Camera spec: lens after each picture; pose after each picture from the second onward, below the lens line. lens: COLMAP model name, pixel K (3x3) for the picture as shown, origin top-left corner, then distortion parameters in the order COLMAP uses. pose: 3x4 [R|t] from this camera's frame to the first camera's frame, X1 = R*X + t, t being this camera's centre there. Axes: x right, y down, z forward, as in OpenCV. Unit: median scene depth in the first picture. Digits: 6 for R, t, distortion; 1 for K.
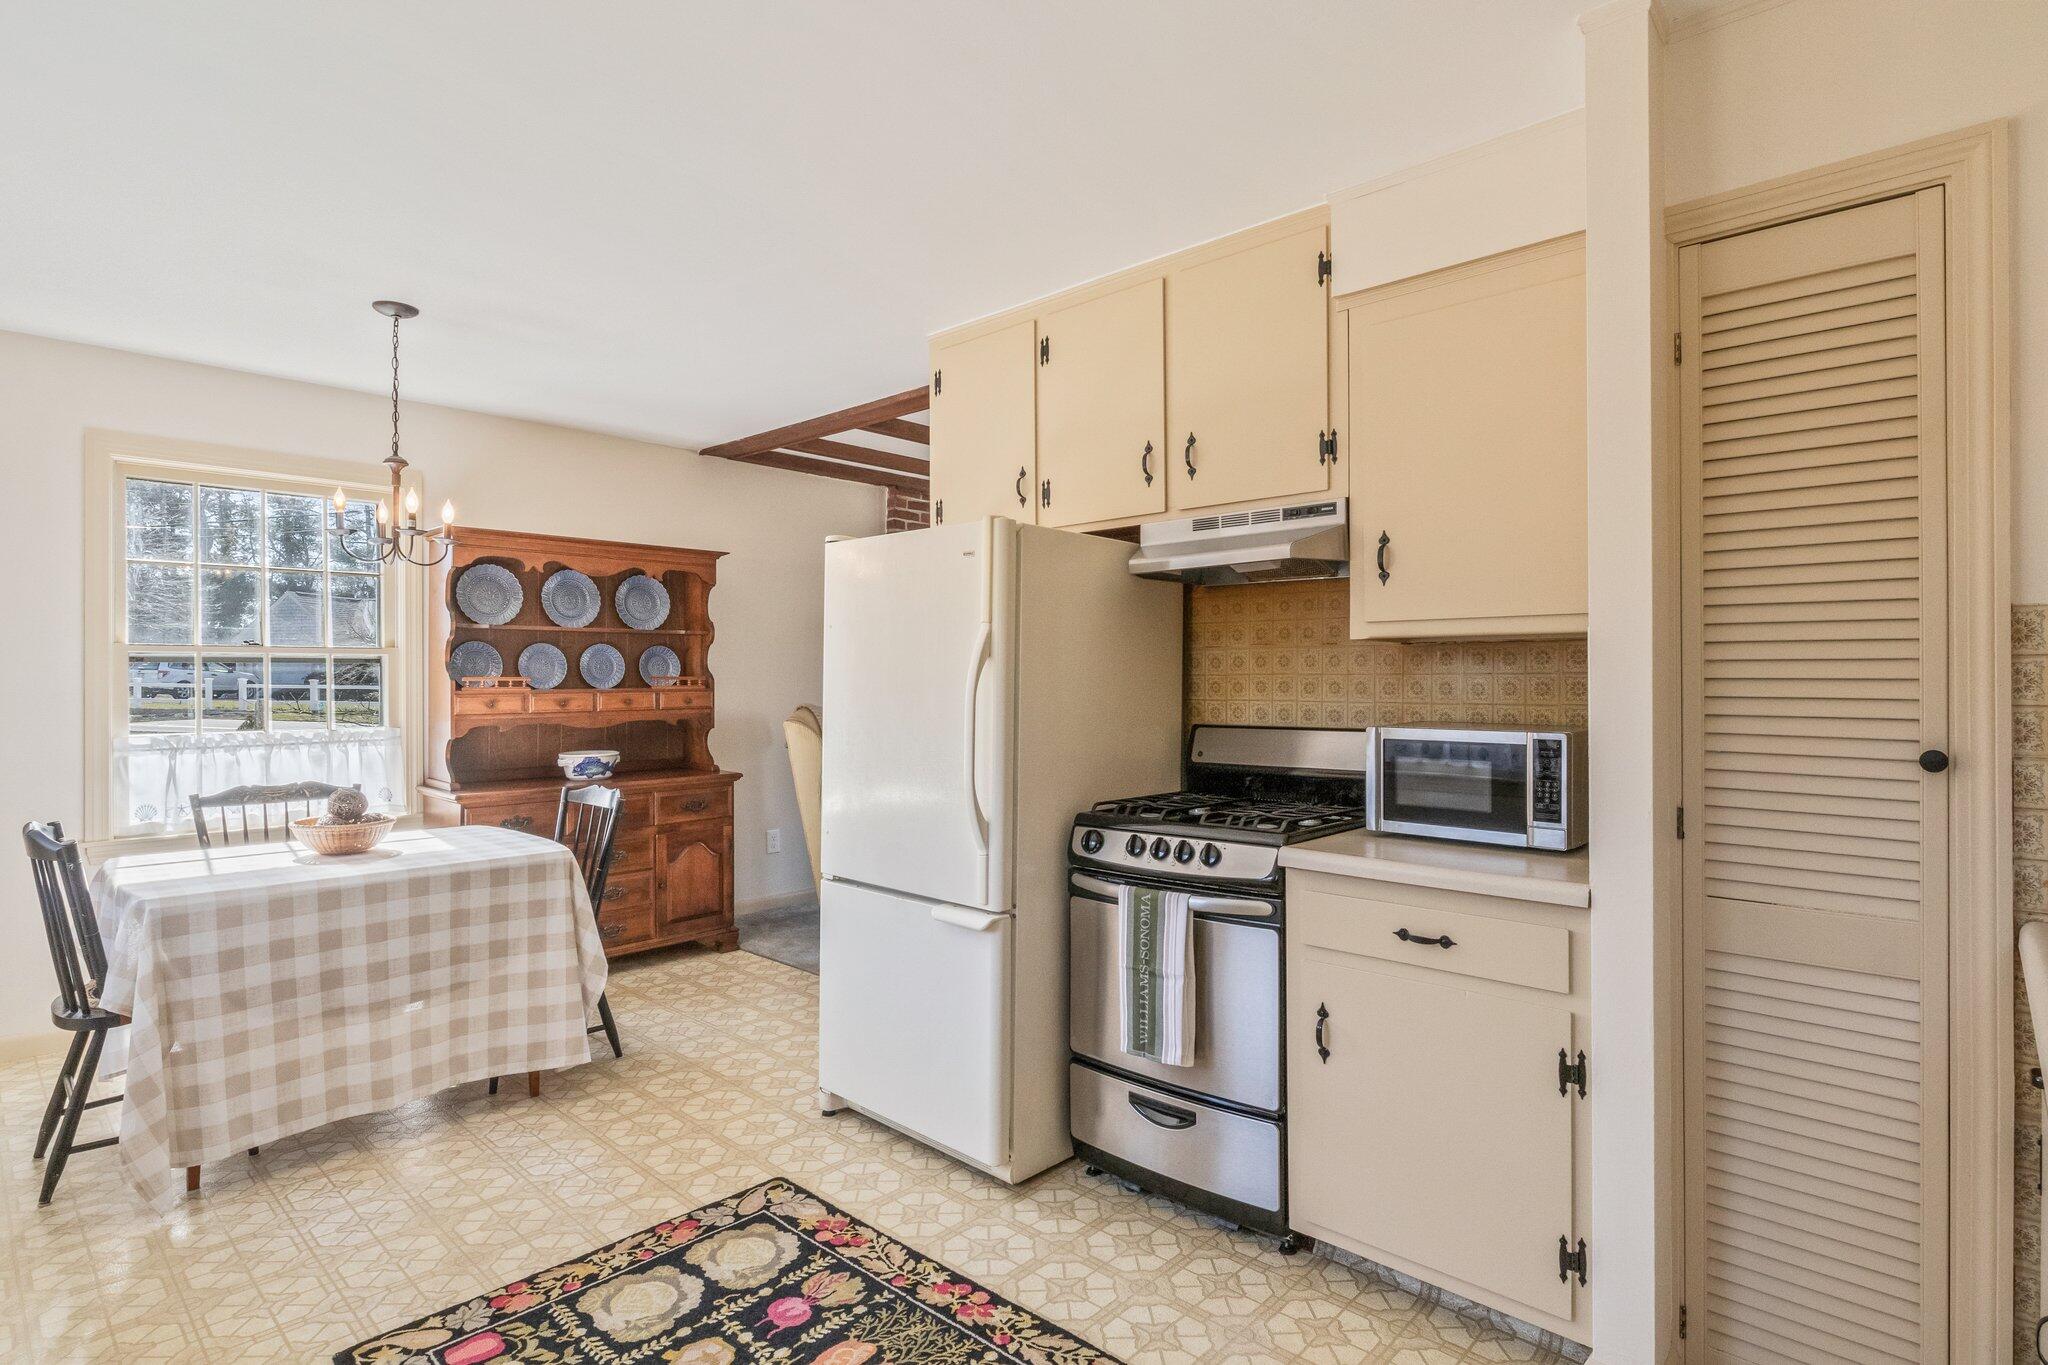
lens RADIAL K [[1068.0, 0, 1081.9], [0, 1068.0, 681.7], [0, 0, 1]] dist [0.000122, 0.000569]
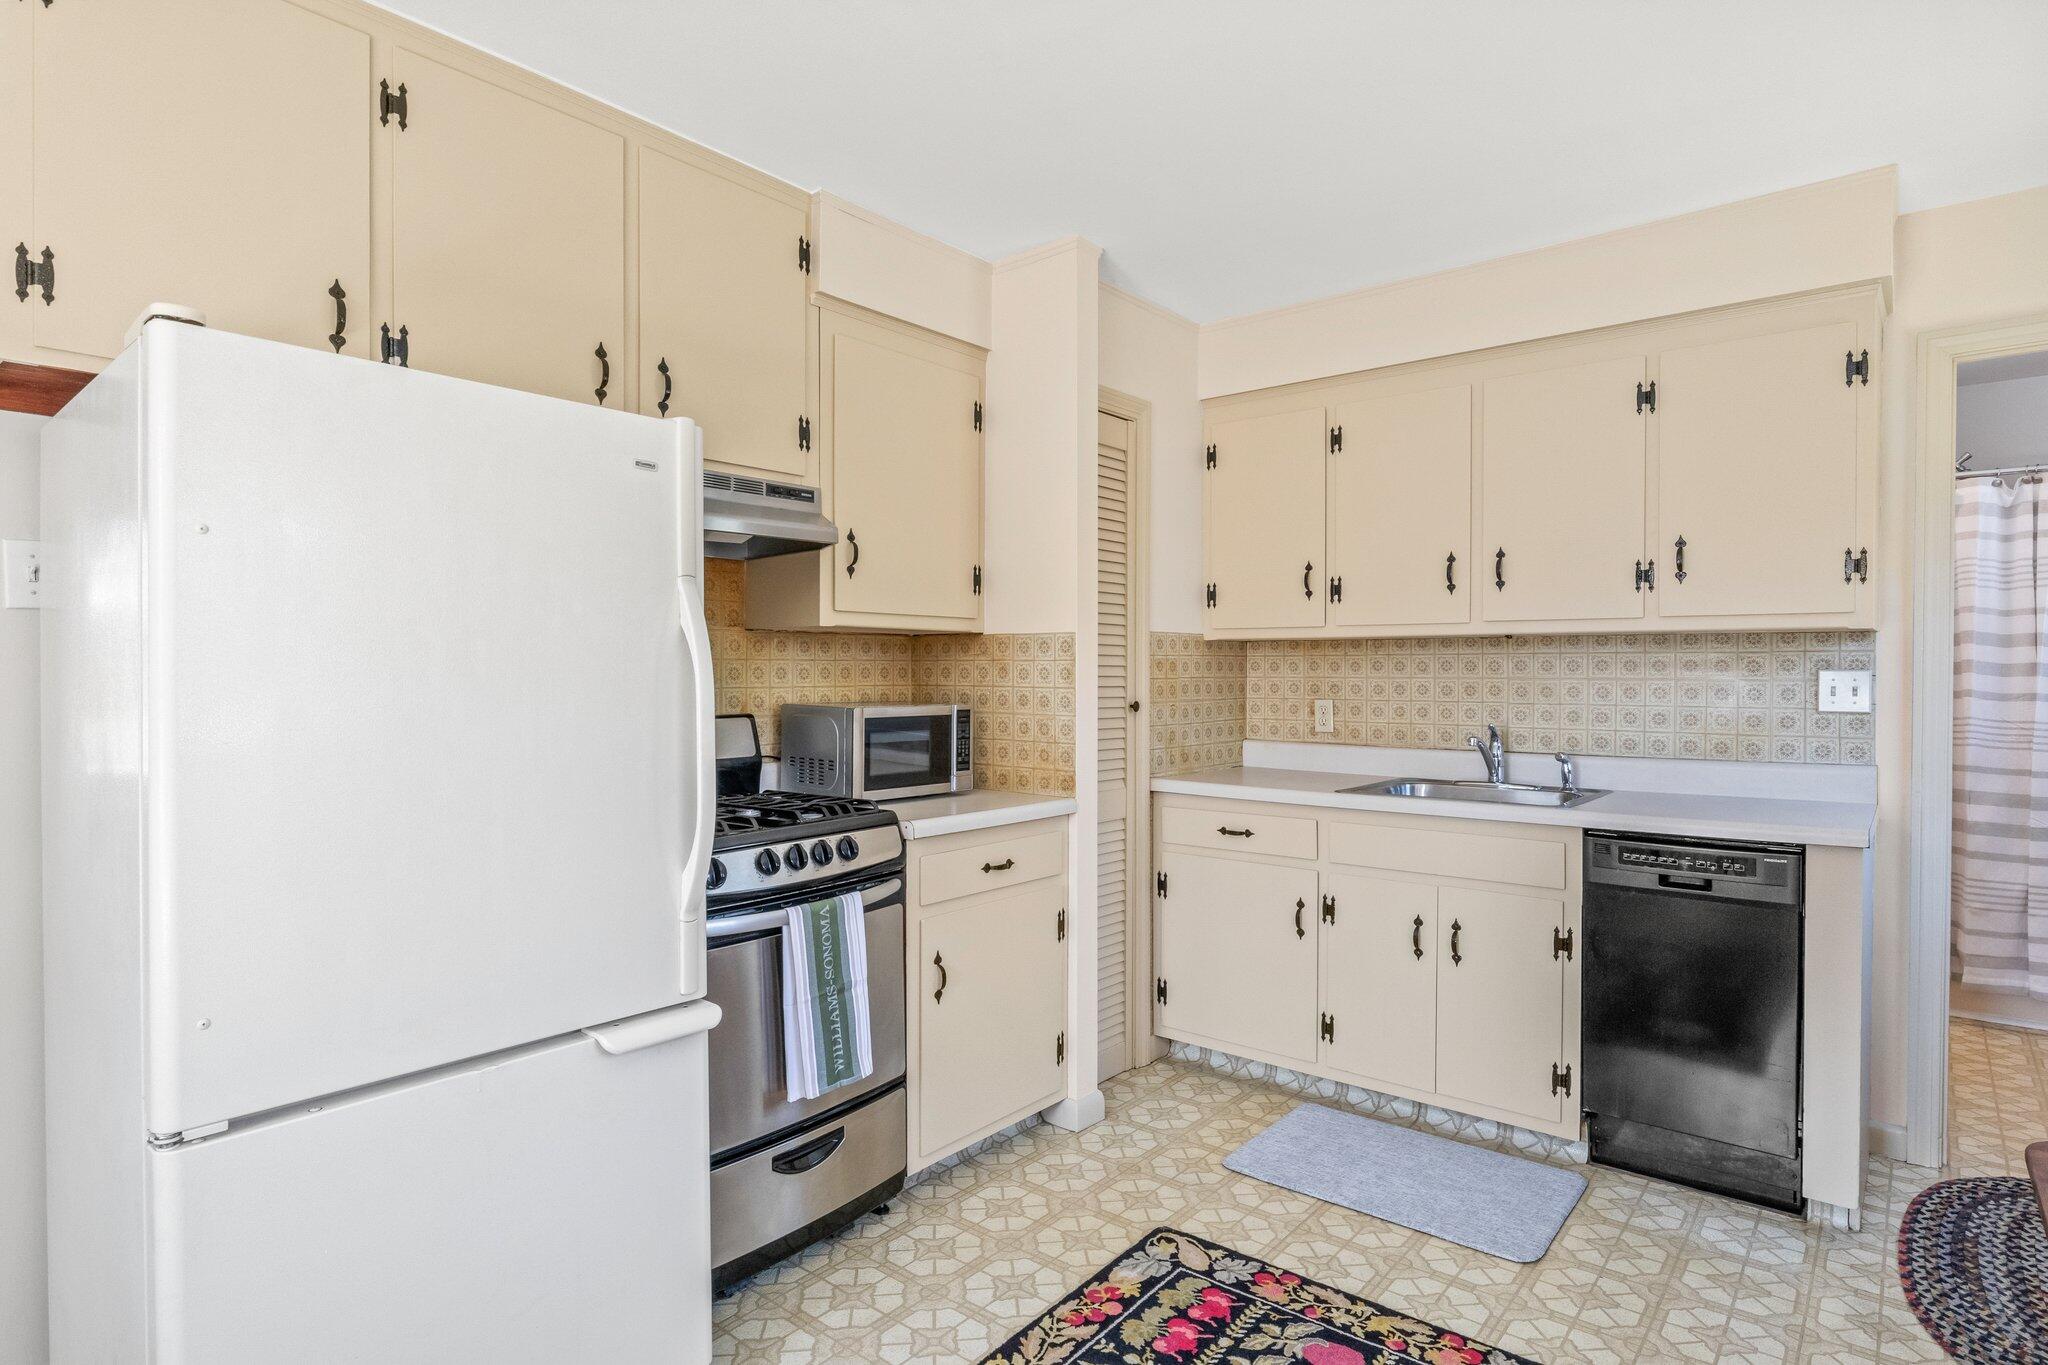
lens RADIAL K [[1112.0, 0, 1016.7], [0, 1112.0, 674.4], [0, 0, 1]] dist [0.003755, -0.001171]
pose [[-0.052369, -0.004024, 0.998620, -0.908777], [-0.001383, 0.999991, 0.003957, 0.003435], [-0.998627, -0.001174, -0.052374, 0.935430]]
